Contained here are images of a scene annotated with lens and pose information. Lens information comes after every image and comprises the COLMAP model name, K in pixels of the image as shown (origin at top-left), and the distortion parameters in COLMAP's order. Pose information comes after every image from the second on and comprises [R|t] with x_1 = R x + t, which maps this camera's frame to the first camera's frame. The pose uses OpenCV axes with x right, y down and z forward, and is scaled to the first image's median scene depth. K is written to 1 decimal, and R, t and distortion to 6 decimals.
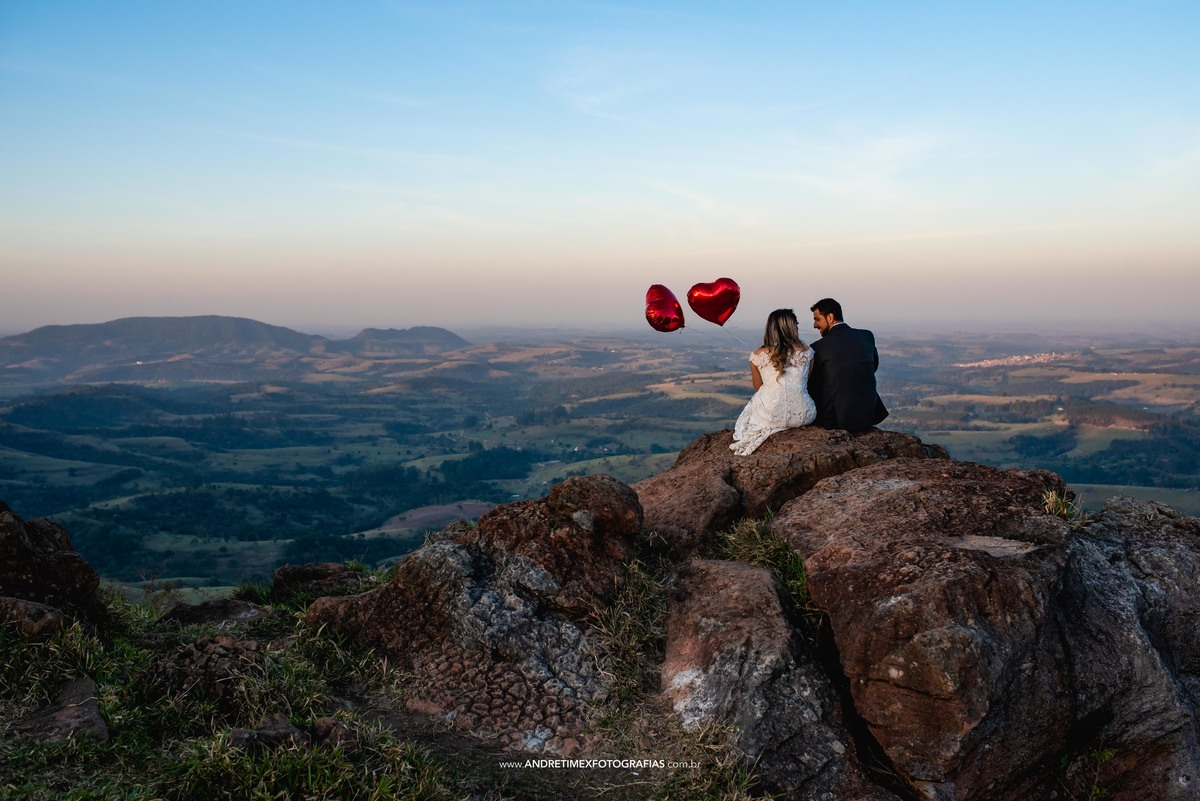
lens RADIAL K [[1165.7, 0, 594.5], [0, 1165.7, 417.1], [0, 0, 1]] dist [-0.059205, 0.103974]
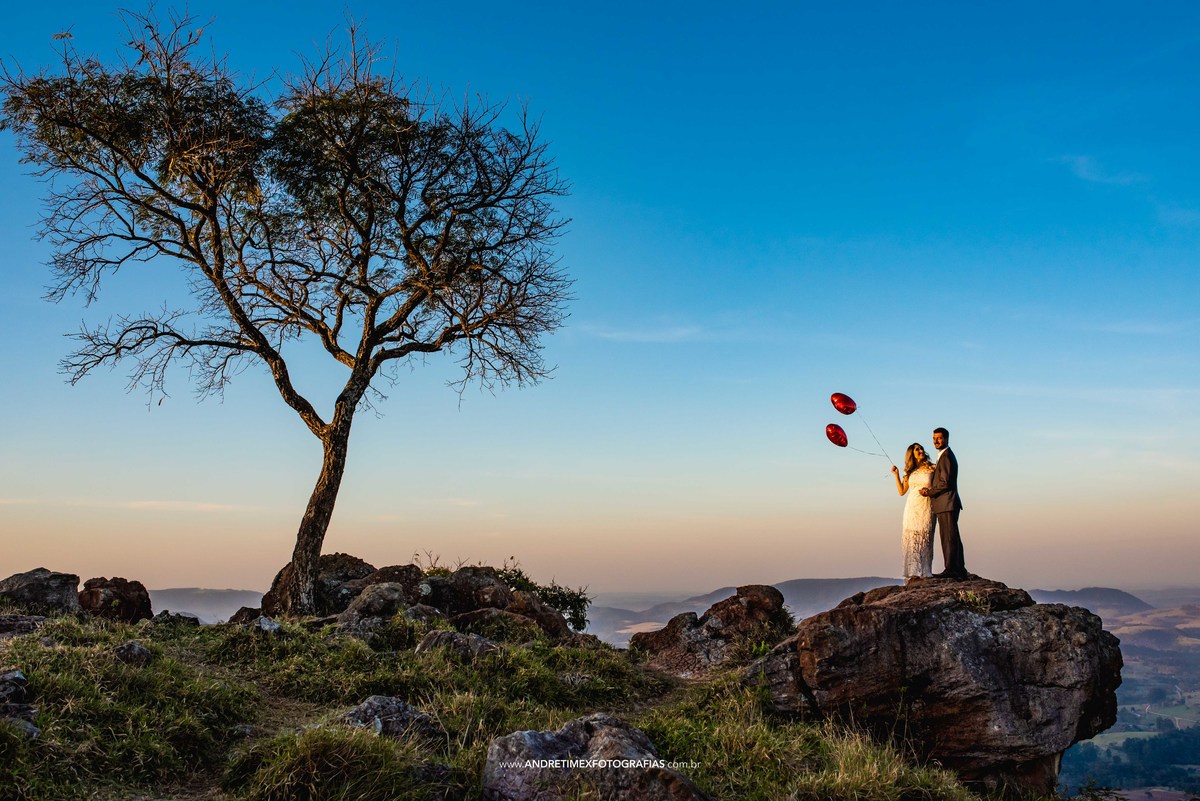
lens RADIAL K [[1454.5, 0, 566.3], [0, 1454.5, 403.6], [0, 0, 1]] dist [-0.032602, 0.013304]
pose [[0.824049, -0.076760, -0.561294, 1.282667], [-0.050349, 0.976934, -0.207519, 0.309154], [0.564277, 0.199266, 0.801177, -1.470179]]
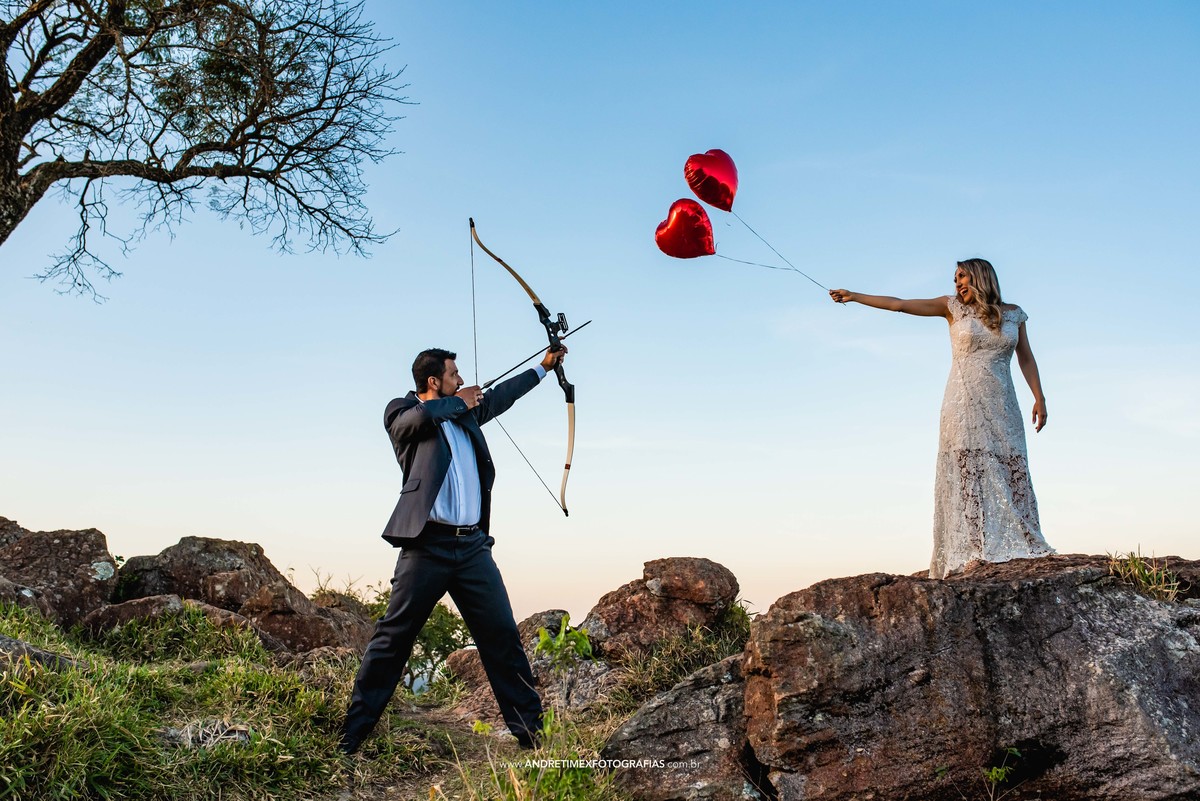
lens RADIAL K [[1269.7, 0, 602.4], [0, 1269.7, 427.9], [0, 0, 1]] dist [-0.048688, 0.069895]
pose [[0.808973, -0.102454, -0.578849, 0.658357], [-0.066098, 0.962597, -0.262751, 0.261229], [0.584118, 0.250819, 0.771943, 0.002108]]
